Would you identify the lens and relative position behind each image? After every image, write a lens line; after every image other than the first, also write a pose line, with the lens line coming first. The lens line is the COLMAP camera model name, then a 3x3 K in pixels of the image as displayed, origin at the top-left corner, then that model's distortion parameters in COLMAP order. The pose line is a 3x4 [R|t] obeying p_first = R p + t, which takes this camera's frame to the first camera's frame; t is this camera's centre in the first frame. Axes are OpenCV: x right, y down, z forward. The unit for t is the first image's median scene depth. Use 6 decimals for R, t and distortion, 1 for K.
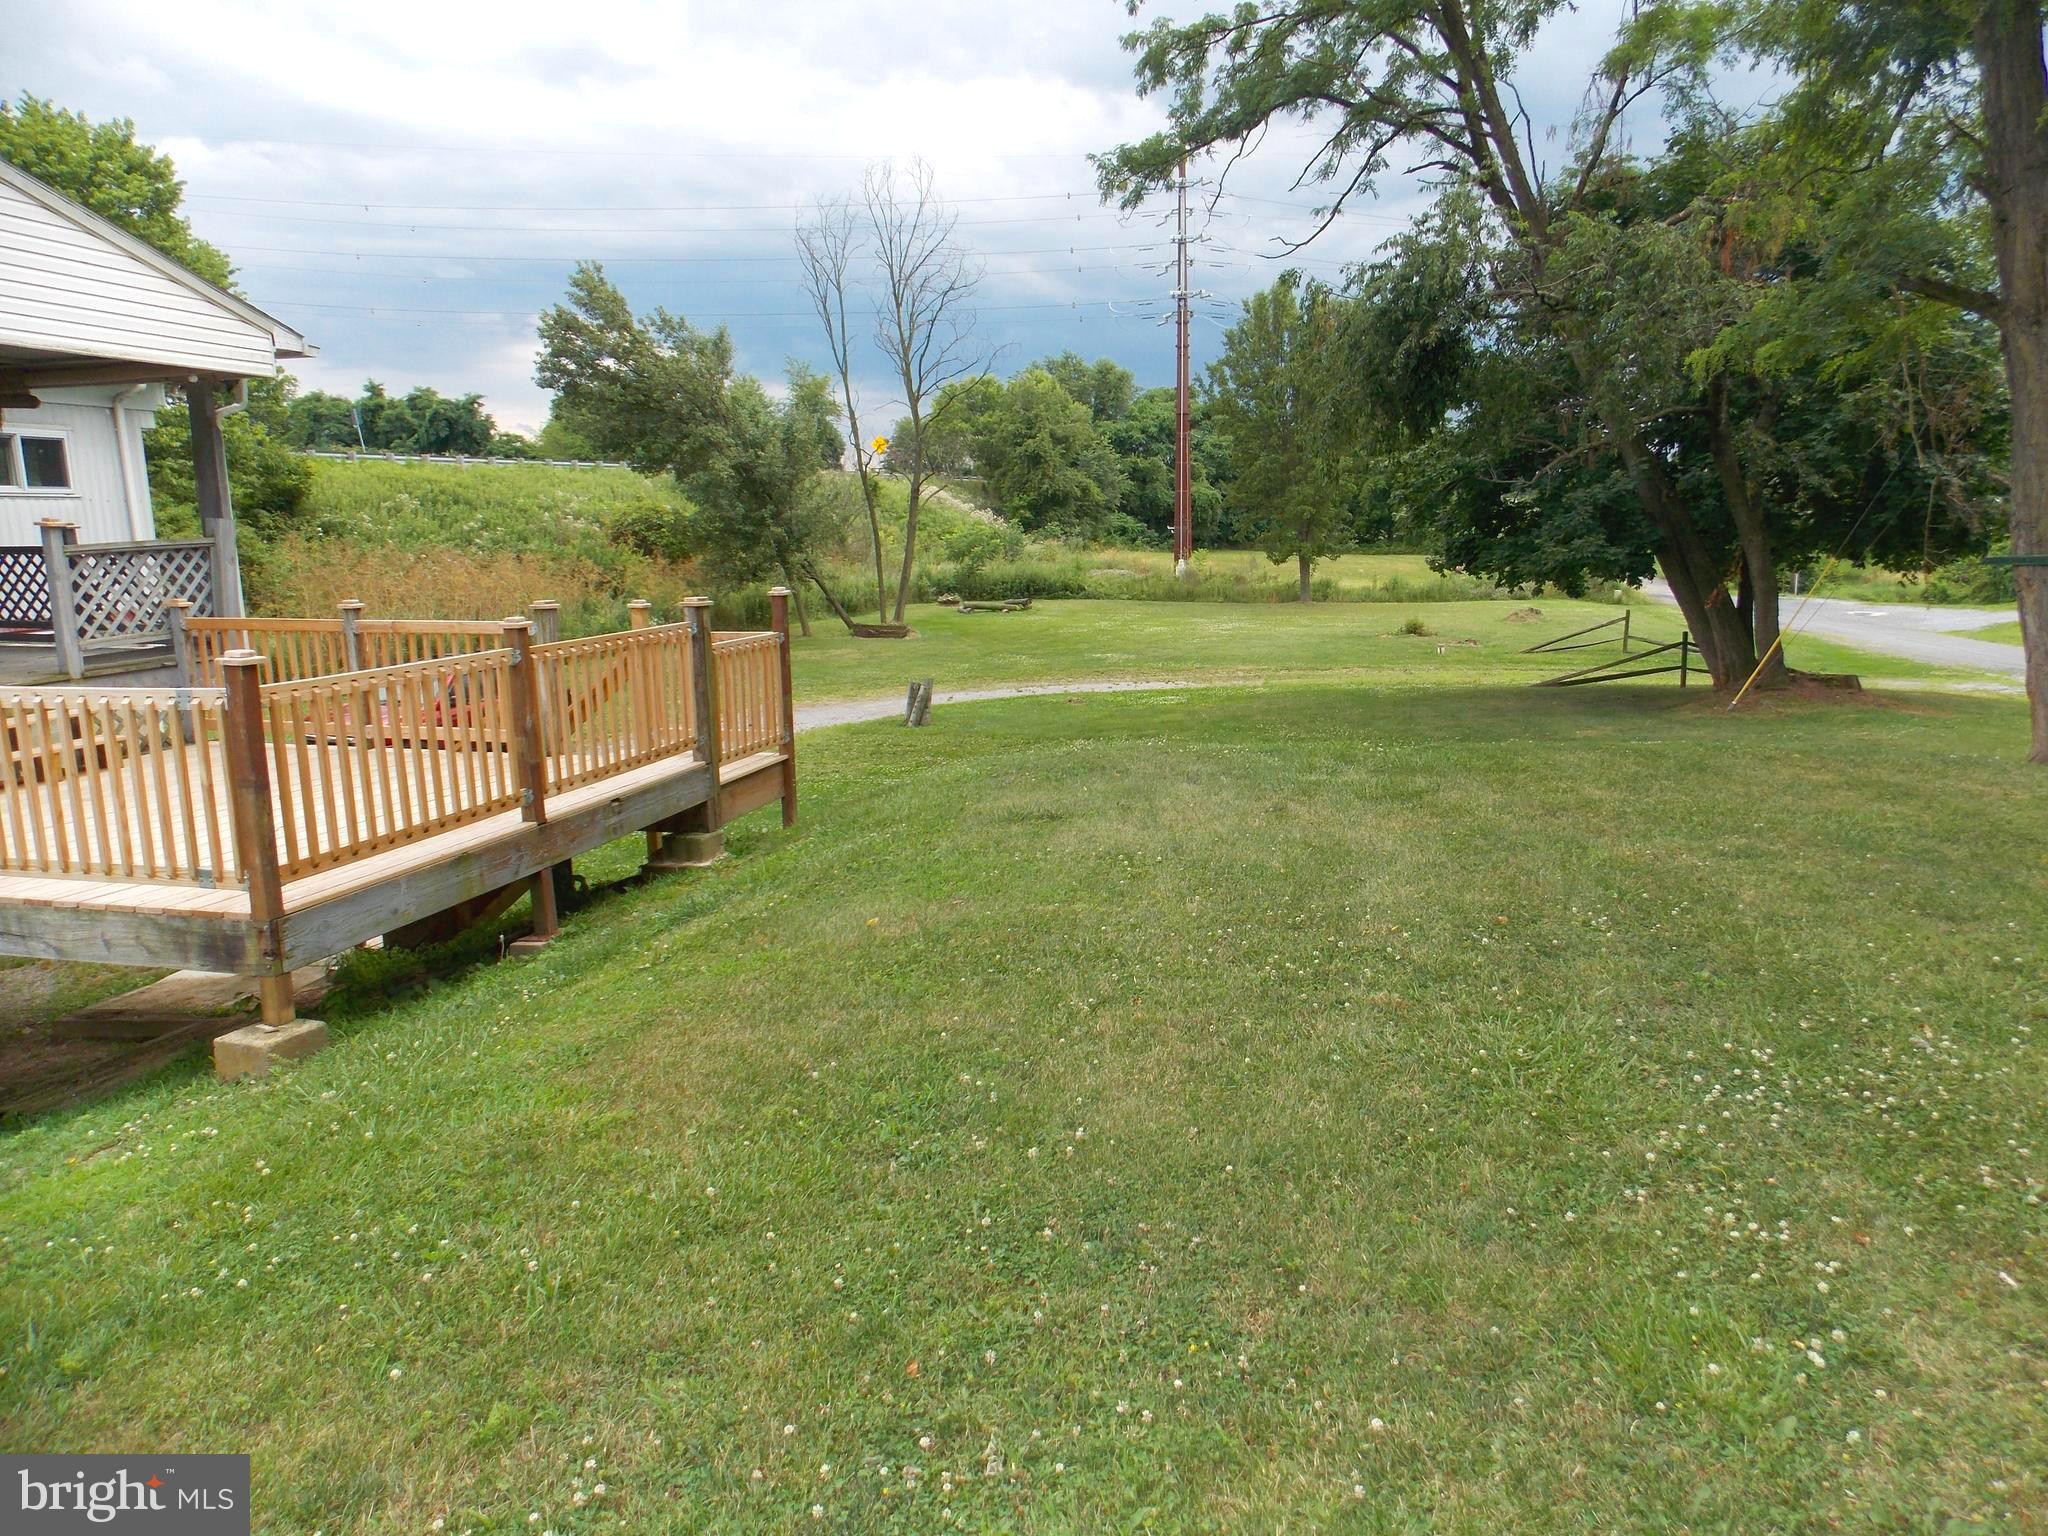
lens RADIAL K [[1359.5, 0, 1021.2], [0, 1359.5, 770.4], [0, 0, 1]] dist [-0.001858, 0.000859]
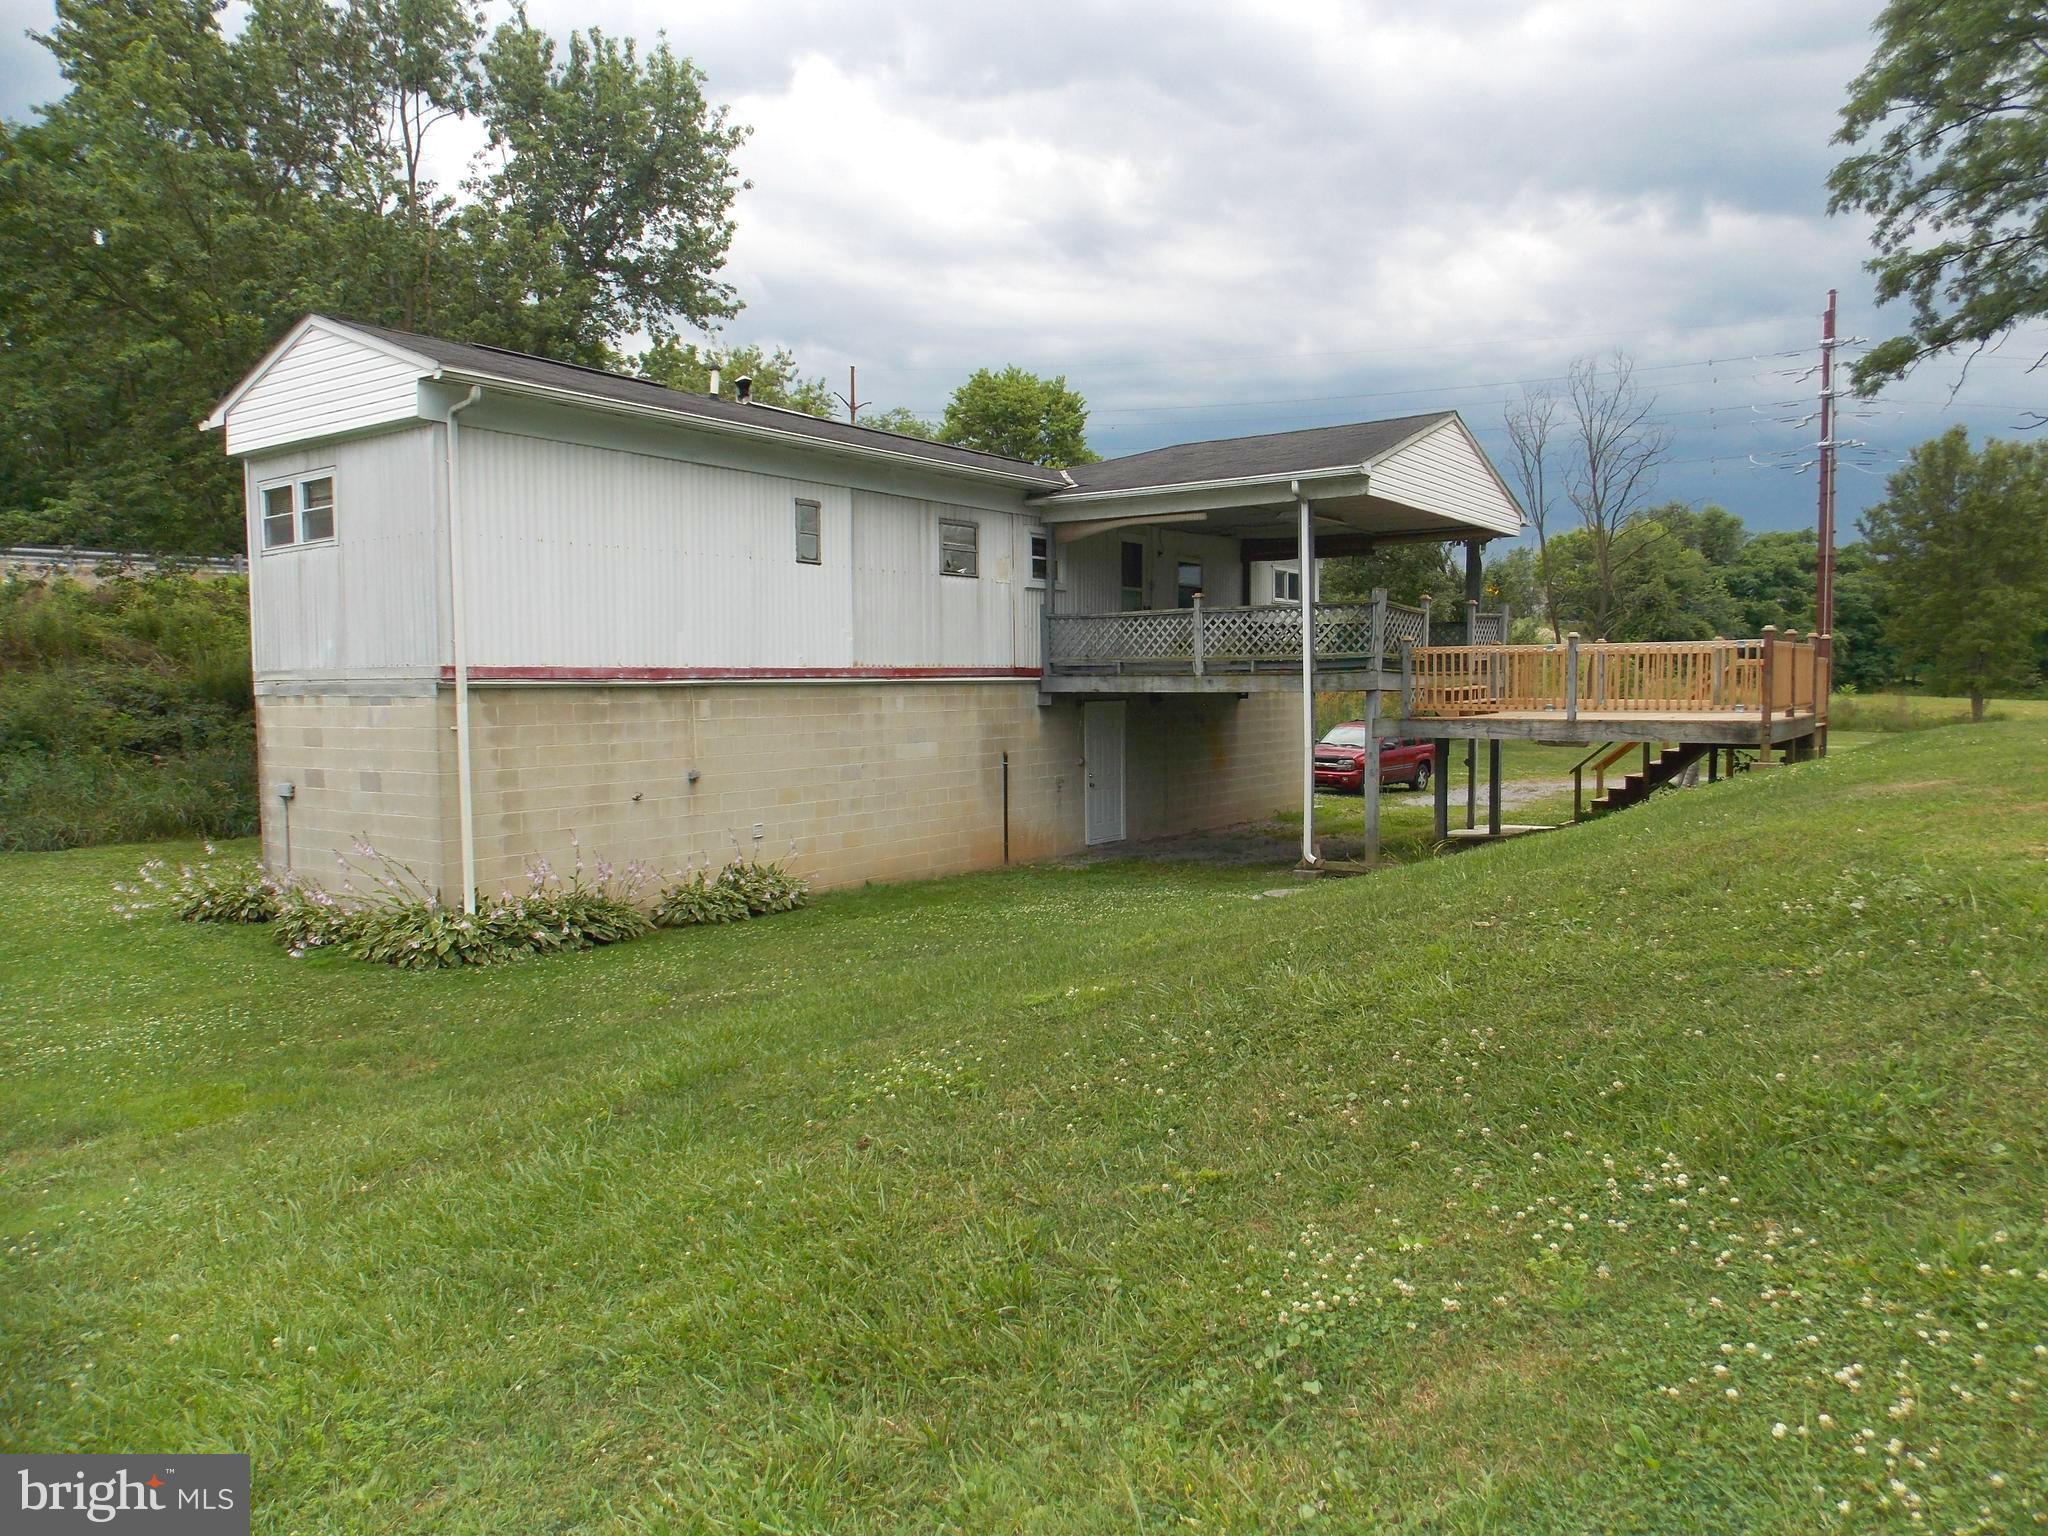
lens RADIAL K [[1359.5, 0, 1024.9], [0, 1359.5, 757.0], [0, 0, 1]] dist [-0.001858, 0.000859]
pose [[0.931568, 0.028697, -0.362433, -0.085065], [-0.071863, 0.991746, -0.106184, 0.051795], [0.356395, 0.124963, 0.925941, -0.187969]]
